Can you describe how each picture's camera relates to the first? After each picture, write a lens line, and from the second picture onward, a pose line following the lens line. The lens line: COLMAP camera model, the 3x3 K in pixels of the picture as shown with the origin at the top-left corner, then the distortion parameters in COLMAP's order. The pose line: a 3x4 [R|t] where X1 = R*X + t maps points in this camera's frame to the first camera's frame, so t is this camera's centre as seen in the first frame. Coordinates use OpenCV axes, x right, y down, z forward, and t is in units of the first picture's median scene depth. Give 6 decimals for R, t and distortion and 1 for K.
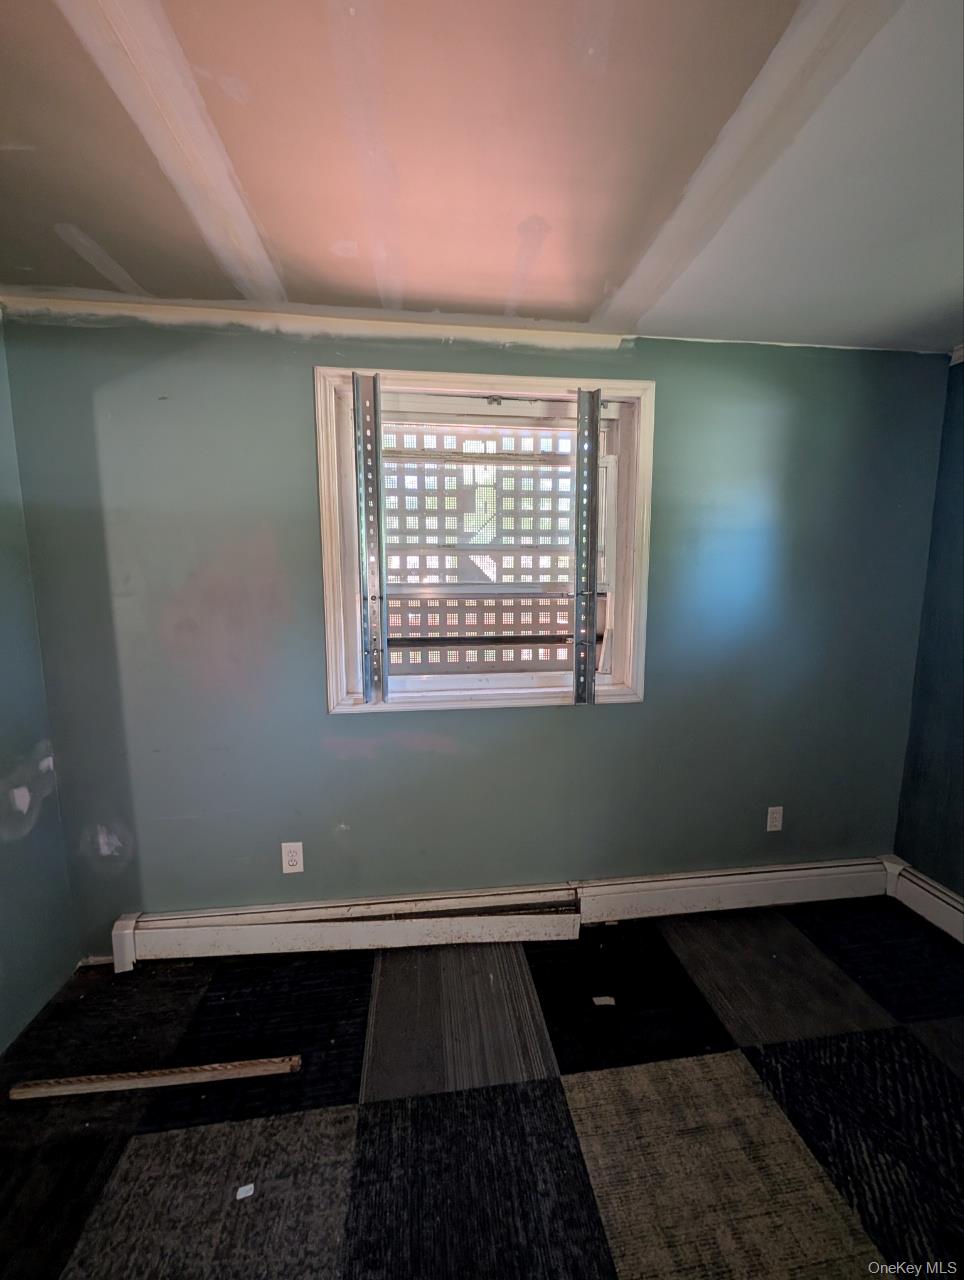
lens RADIAL K [[484.6, 0, 482.4], [0, 484.6, 638.8], [0, 0, 1]] dist [-0.000306, 0.000131]
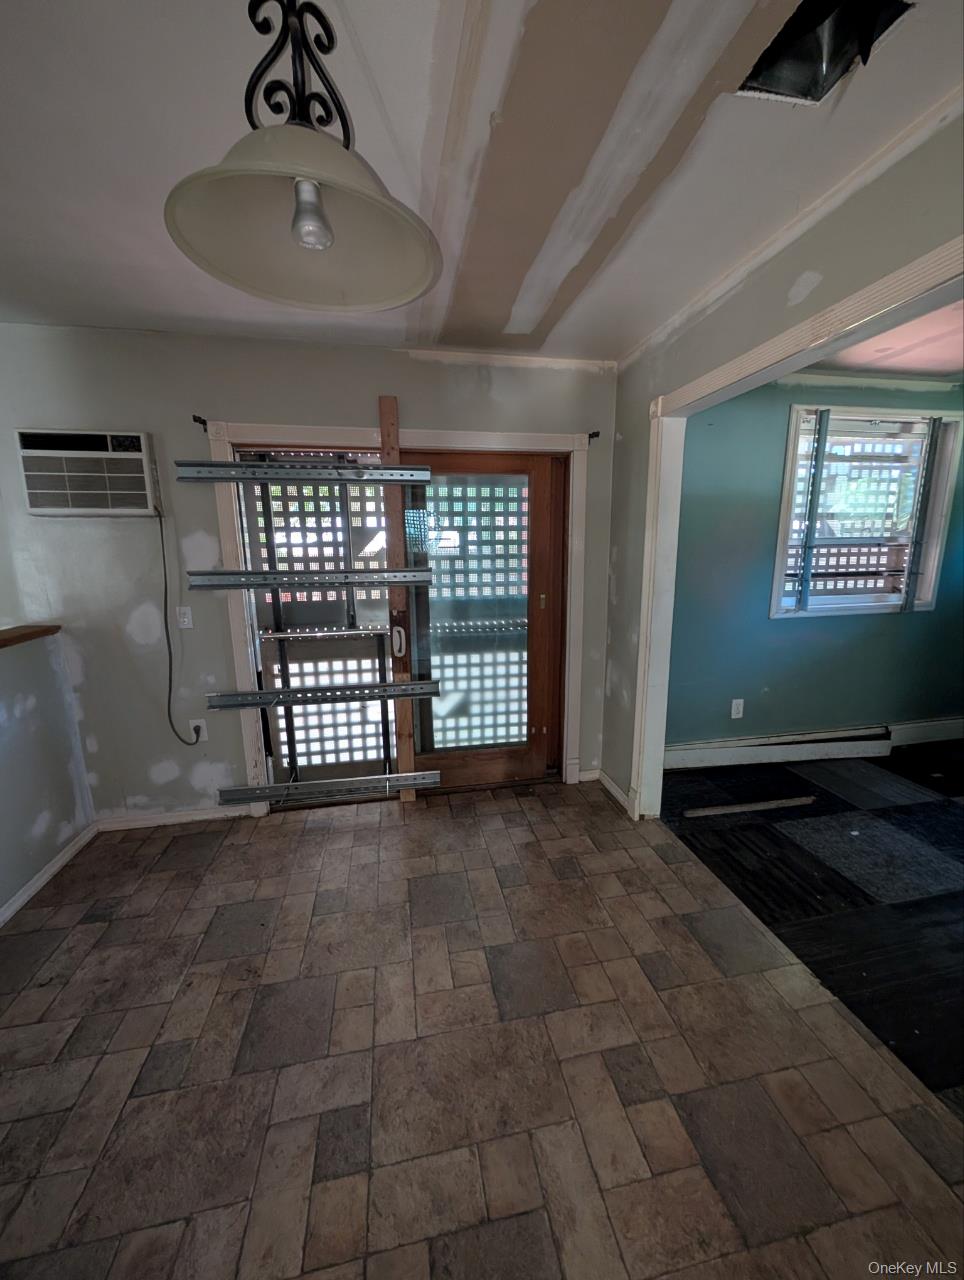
lens RADIAL K [[484.6, 0, 478.7], [0, 484.6, 639.0], [0, 0, 1]] dist [-0.000306, 0.000131]
pose [[0.997691, -0.022514, 0.064073, -1.359543], [0.017895, 0.997261, 0.071771, 0.084071], [-0.065514, -0.070459, 0.995361, -0.551384]]
